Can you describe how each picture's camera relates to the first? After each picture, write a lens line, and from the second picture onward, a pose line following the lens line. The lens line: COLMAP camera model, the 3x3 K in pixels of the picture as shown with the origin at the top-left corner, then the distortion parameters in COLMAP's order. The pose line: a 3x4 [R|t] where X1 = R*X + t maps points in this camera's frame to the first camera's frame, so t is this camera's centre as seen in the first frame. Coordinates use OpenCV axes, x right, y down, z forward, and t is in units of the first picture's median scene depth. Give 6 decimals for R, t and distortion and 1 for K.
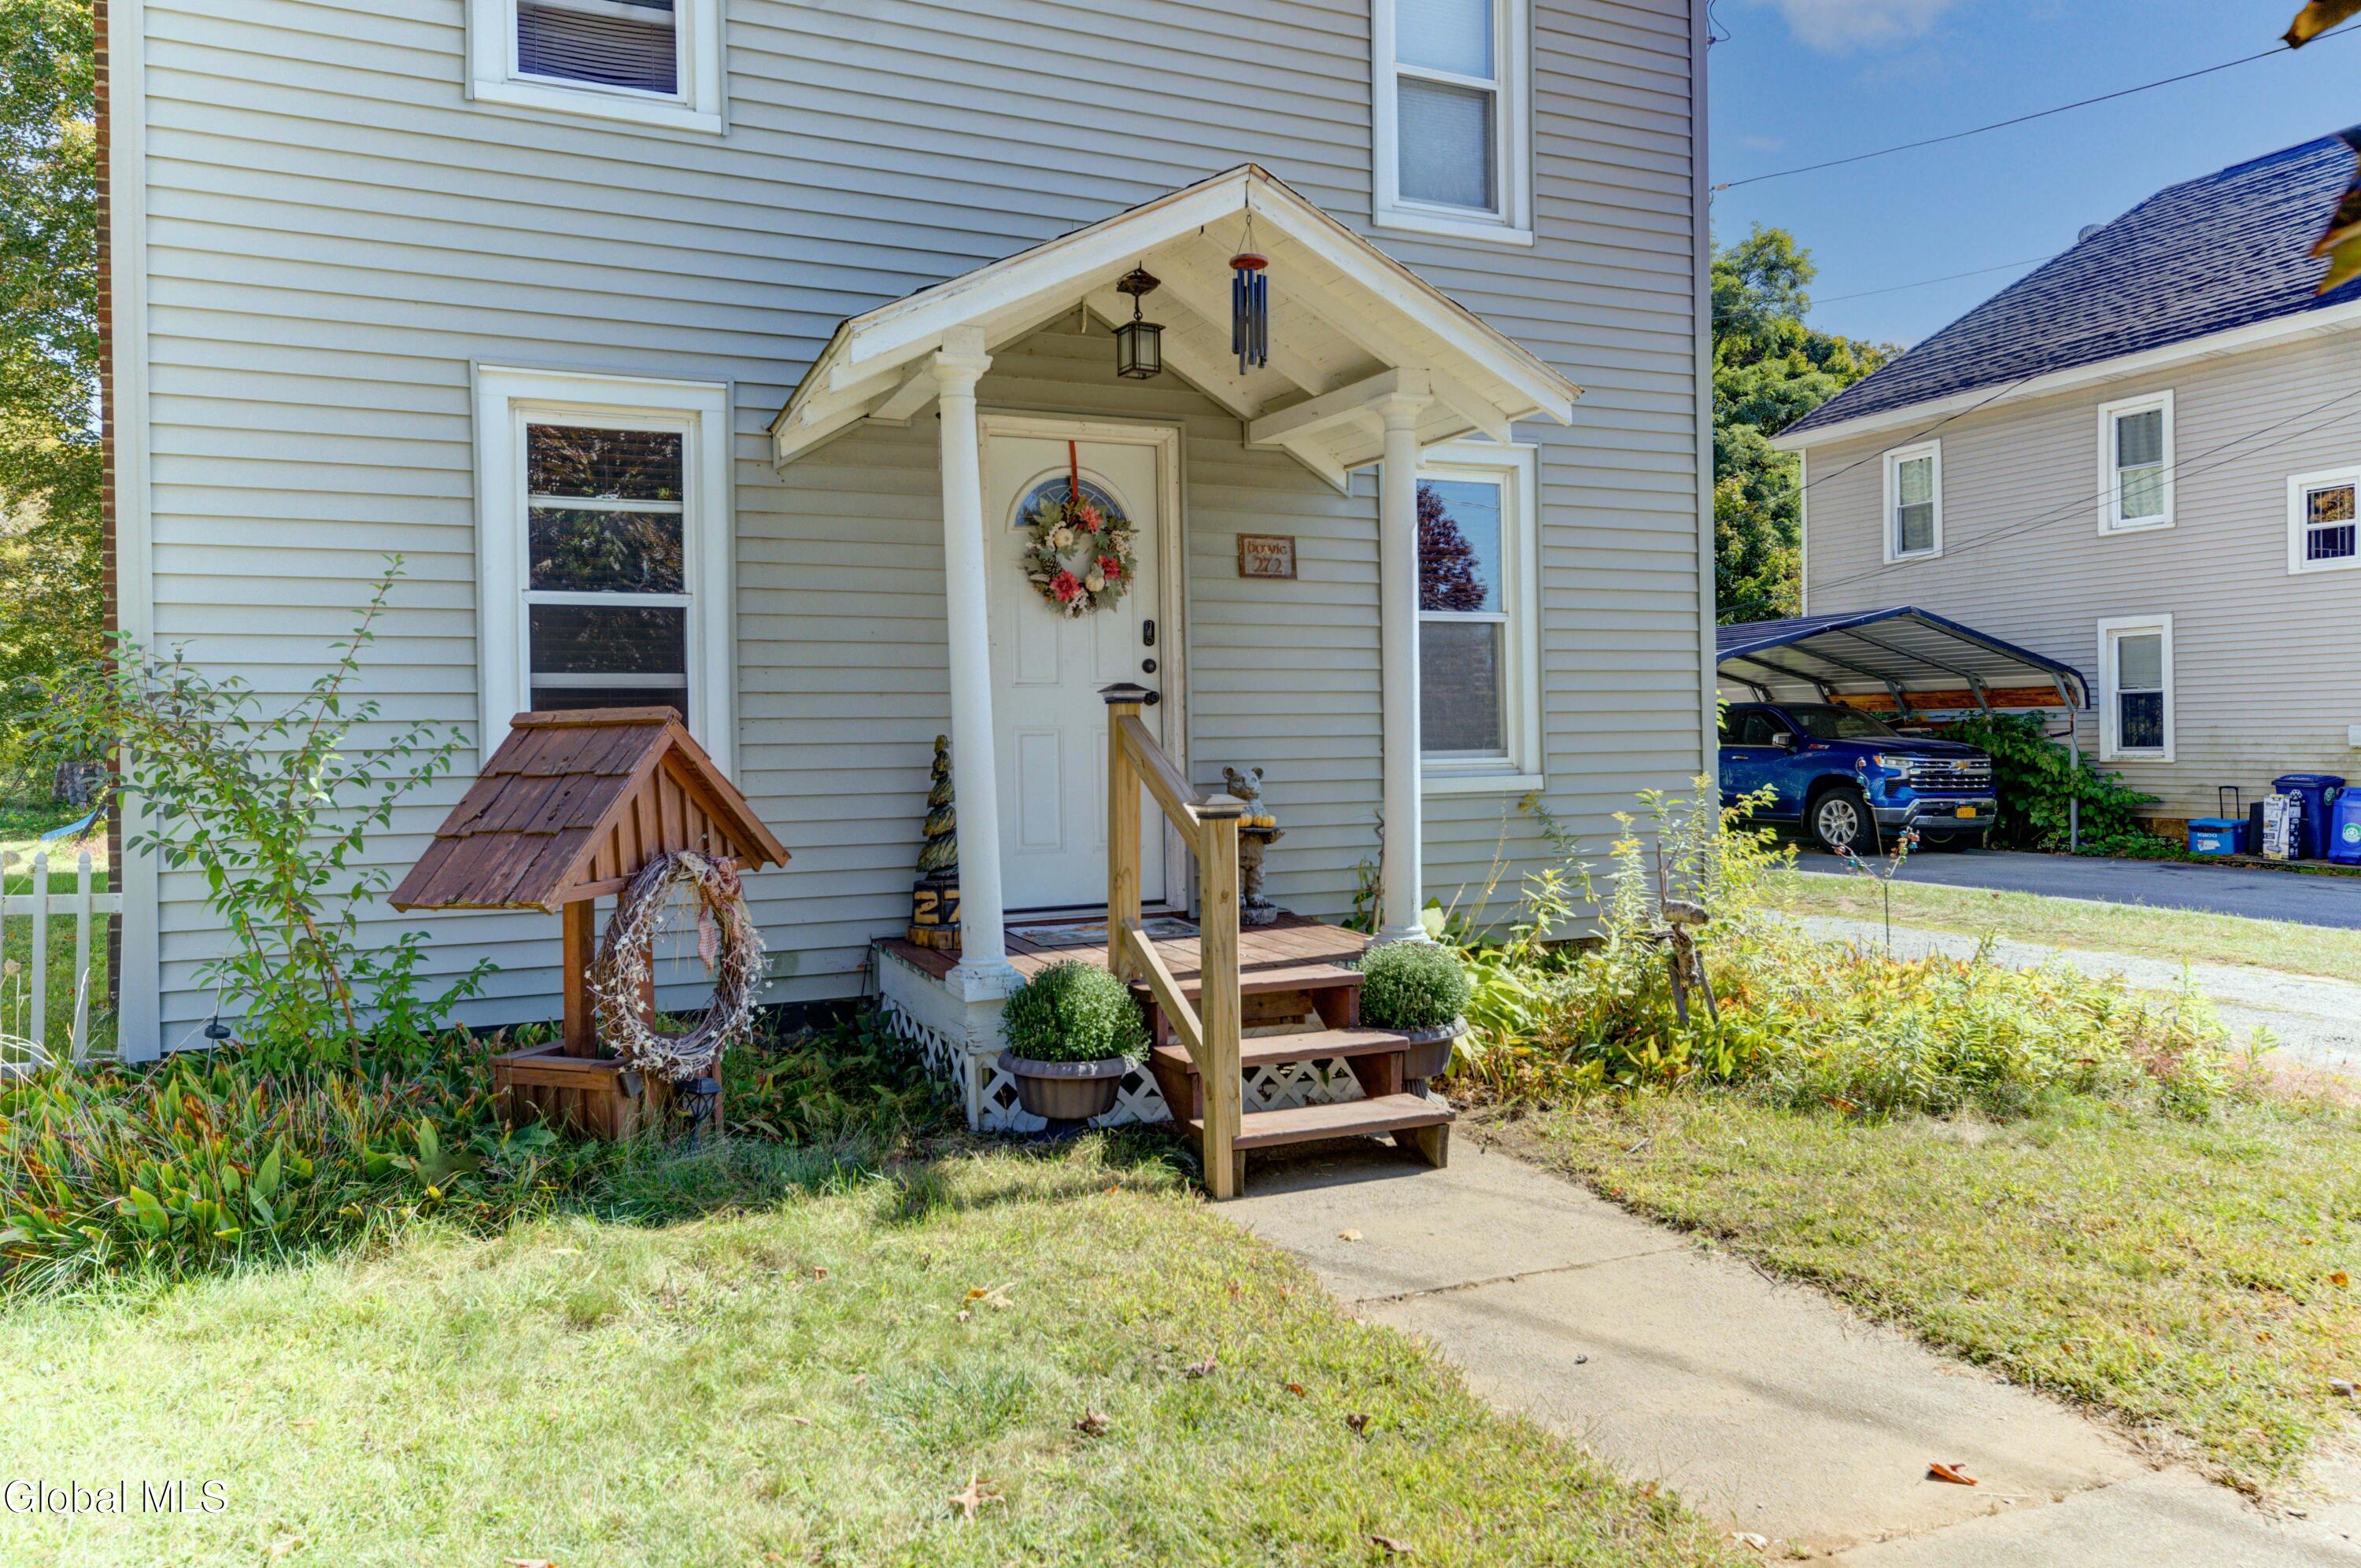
lens RADIAL K [[1599.2, 0, 1200.6], [0, 1599.2, 736.6], [0, 0, 1]] dist [0.009008, 0.006596]
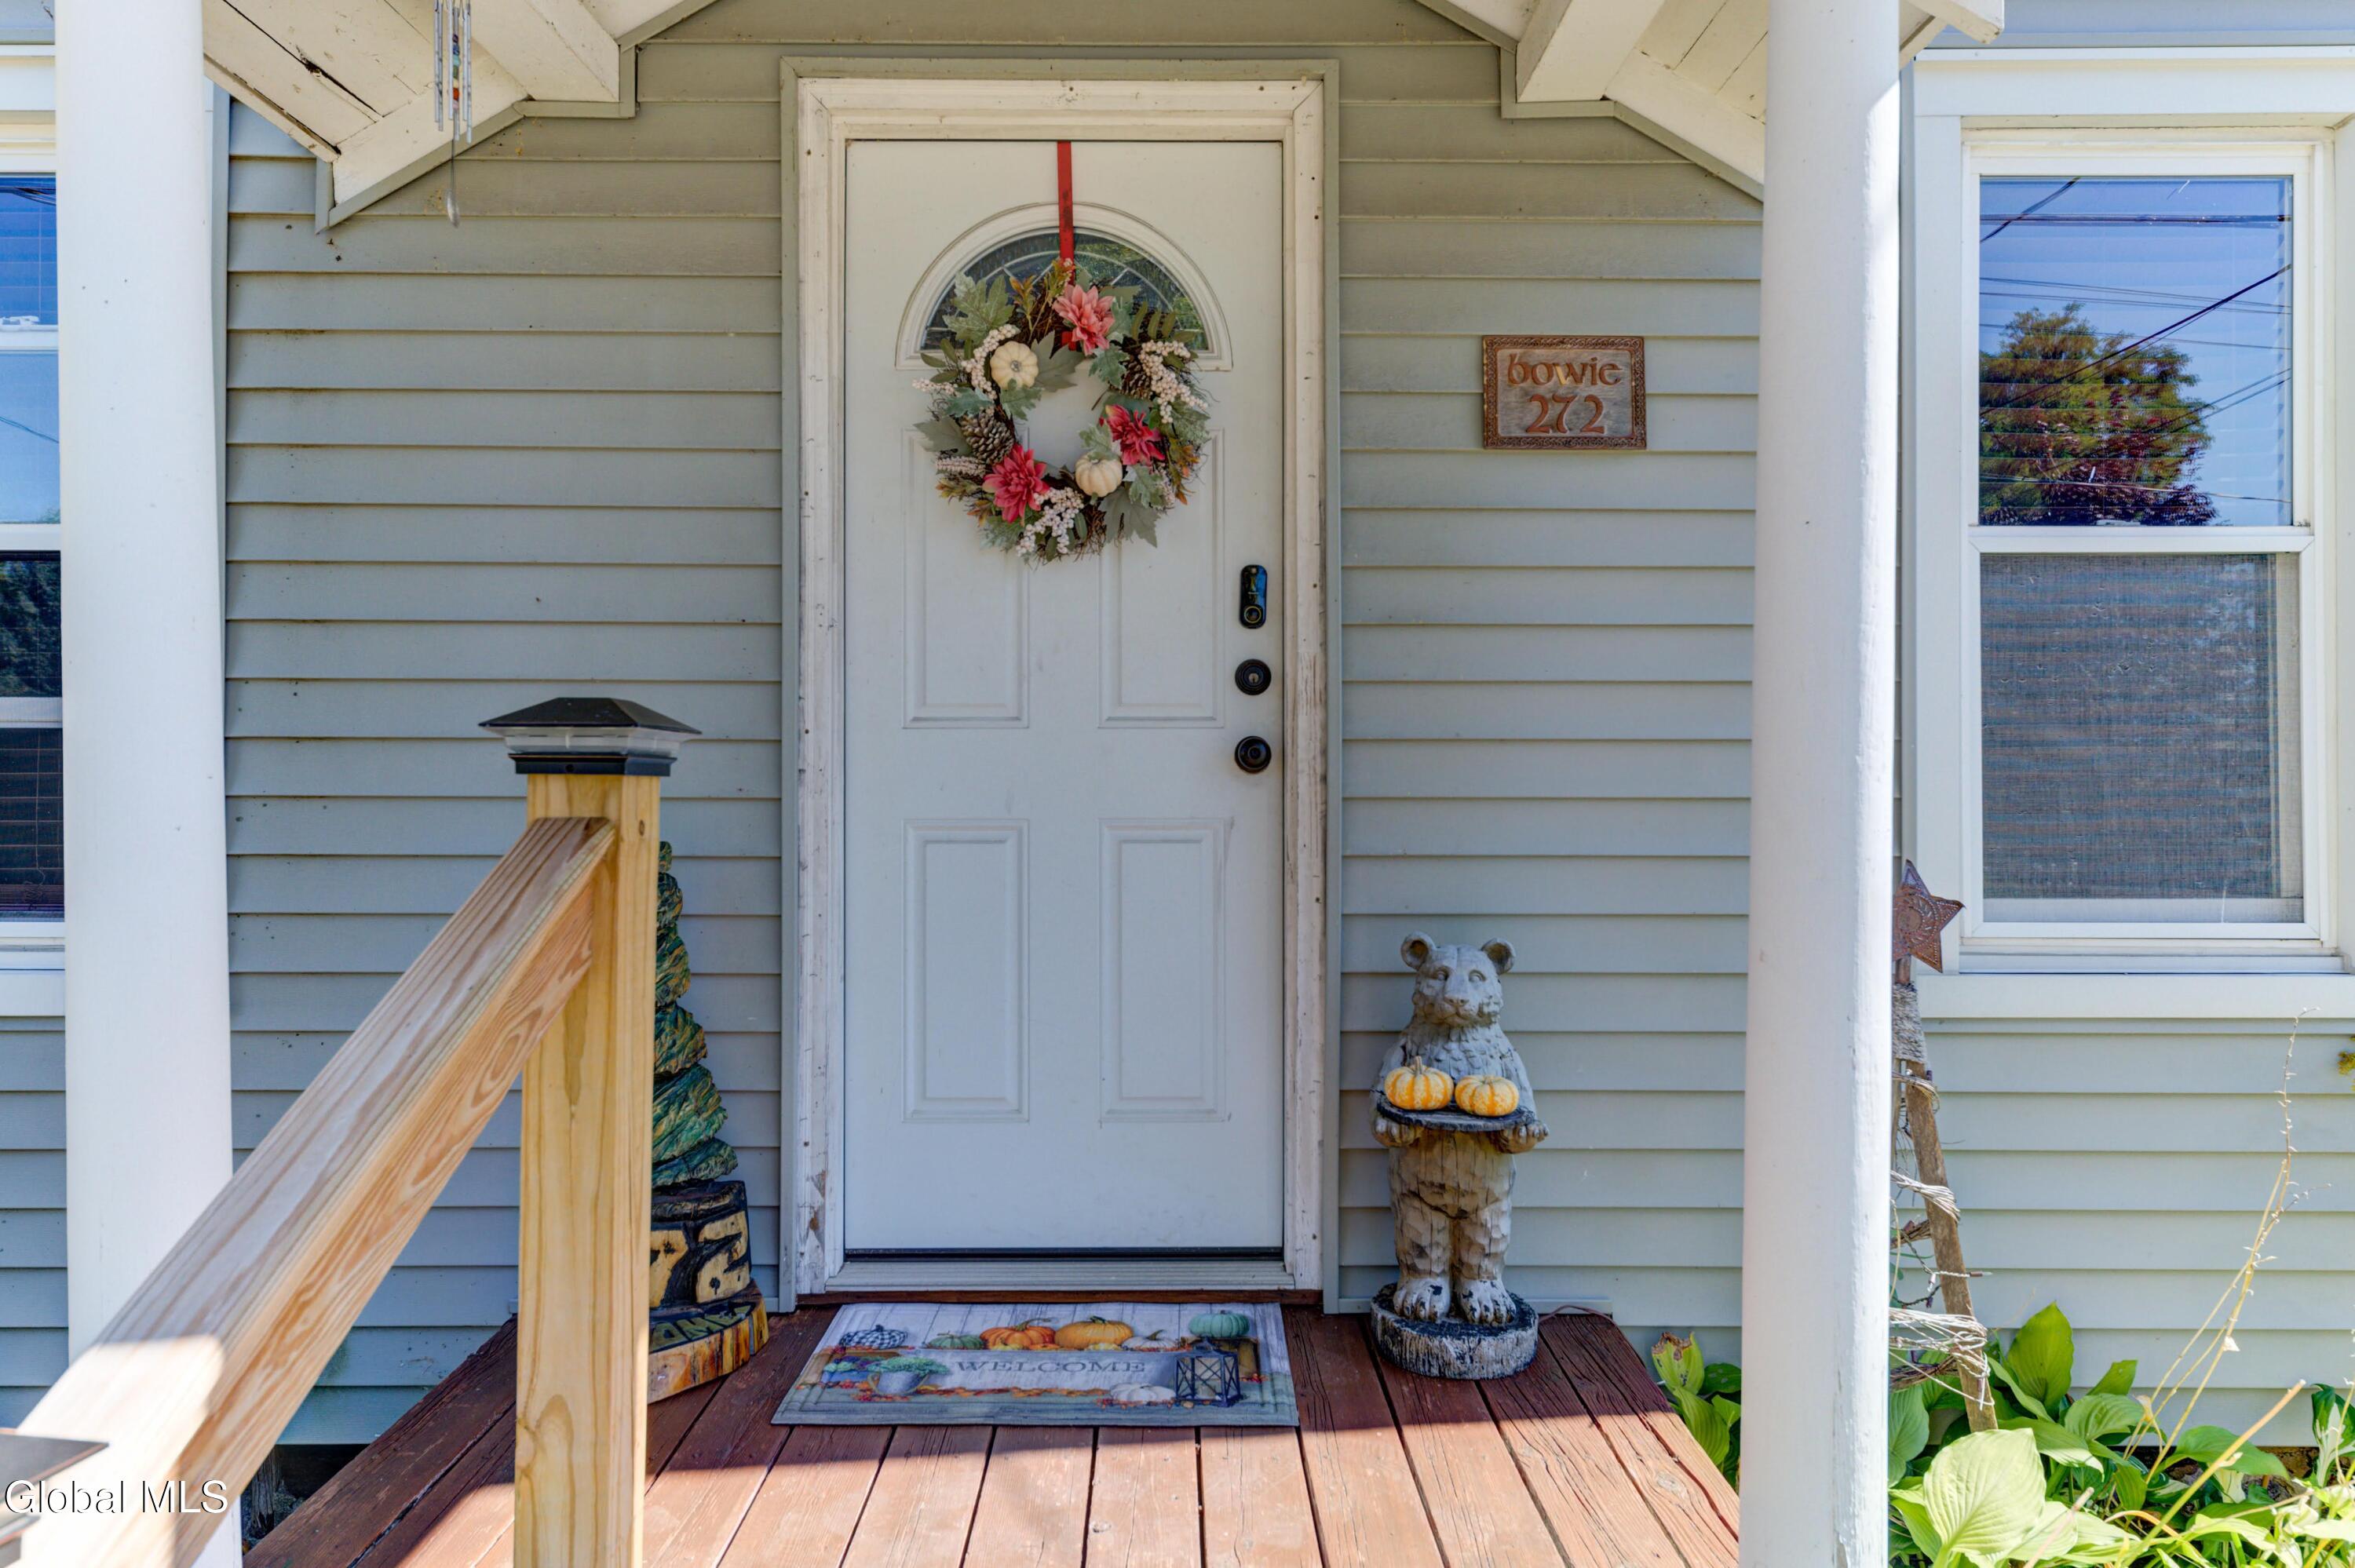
lens RADIAL K [[1595.2, 0, 1249.7], [0, 1595.2, 790.1], [0, 0, 1]] dist [0.009008, 0.006596]
pose [[0.911730, 0.011697, -0.410623, 0.137170], [-0.013432, 0.999909, -0.001341, -0.015010], [0.410570, 0.006738, 0.911804, 0.636590]]
